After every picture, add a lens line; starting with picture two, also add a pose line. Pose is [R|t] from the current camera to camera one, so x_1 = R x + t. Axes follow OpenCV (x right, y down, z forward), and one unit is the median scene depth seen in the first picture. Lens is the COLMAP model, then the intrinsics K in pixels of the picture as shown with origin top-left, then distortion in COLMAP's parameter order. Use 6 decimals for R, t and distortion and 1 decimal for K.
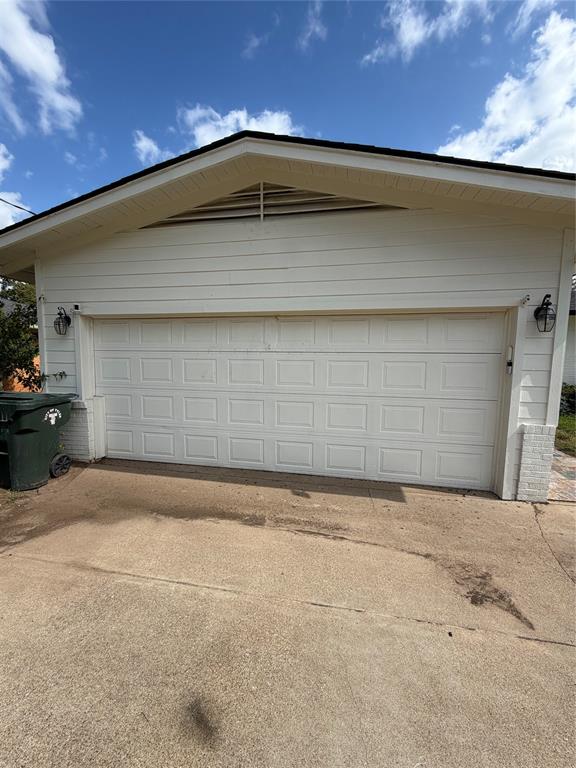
lens RADIAL K [[306.6, 0, 287.9], [0, 306.6, 383.6], [0, 0, 1]] dist [-0.000307, 0.000615]
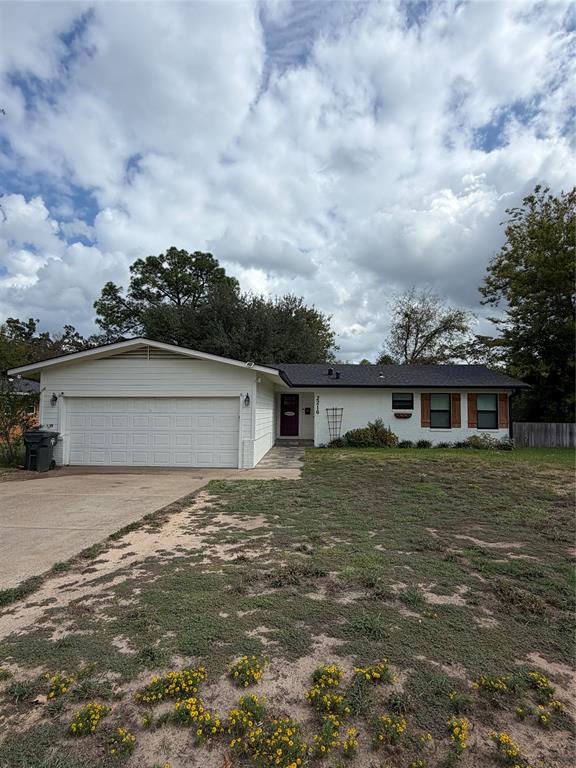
lens RADIAL K [[403.5, 0, 287.7], [0, 403.5, 386.8], [0, 0, 1]] dist [0.003394, 0.001572]
pose [[0.992047, 0.000311, 0.125866, 0.551888], [0.018519, 0.988752, -0.148411, 0.164887], [-0.124496, 0.149561, 0.980883, -2.041916]]
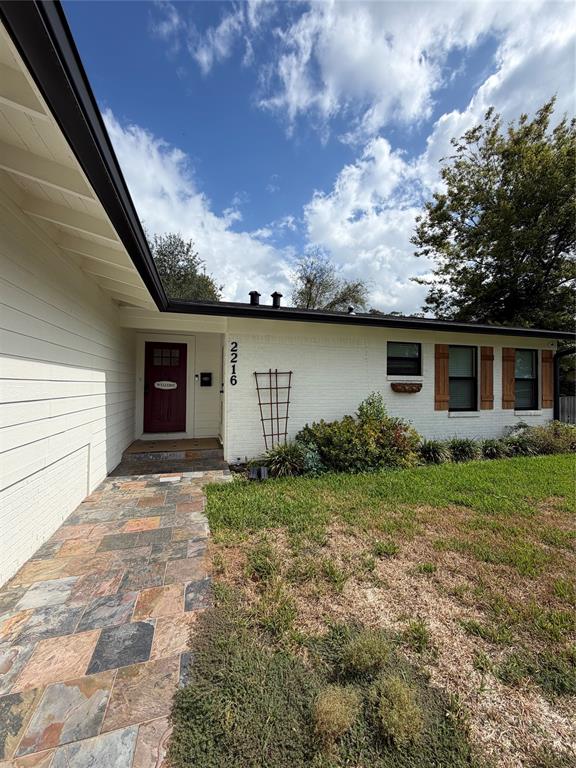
lens RADIAL K [[306.6, 0, 285.6], [0, 306.6, 386.8], [0, 0, 1]] dist [-0.000307, 0.000615]
pose [[0.895088, -0.010902, 0.445755, 1.001823], [0.049520, 0.995947, -0.075080, -0.054046], [-0.443130, 0.089277, 0.892001, 0.804999]]
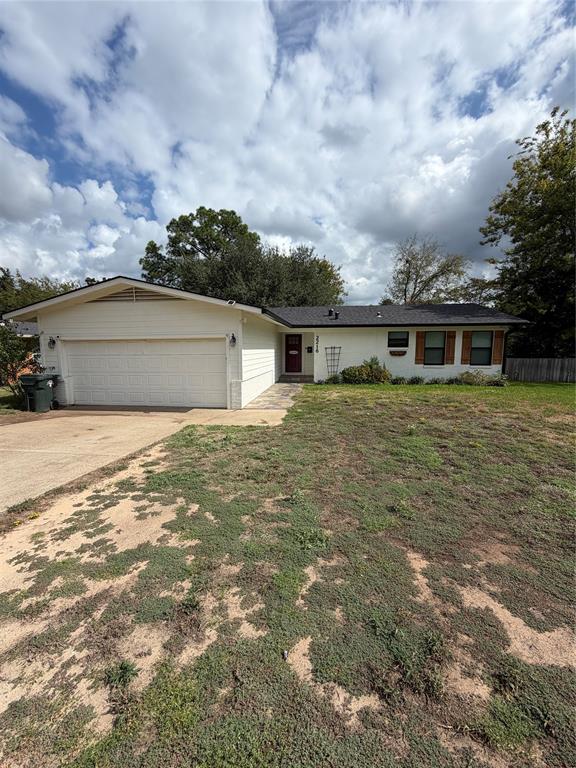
lens RADIAL K [[306.6, 0, 287.6], [0, 306.6, 384.3], [0, 0, 1]] dist [-0.000307, 0.000615]
pose [[0.998591, -0.025445, 0.046563, 0.891870], [0.024212, 0.999346, 0.026865, 0.082608], [-0.047216, -0.025700, 0.998554, -1.351940]]
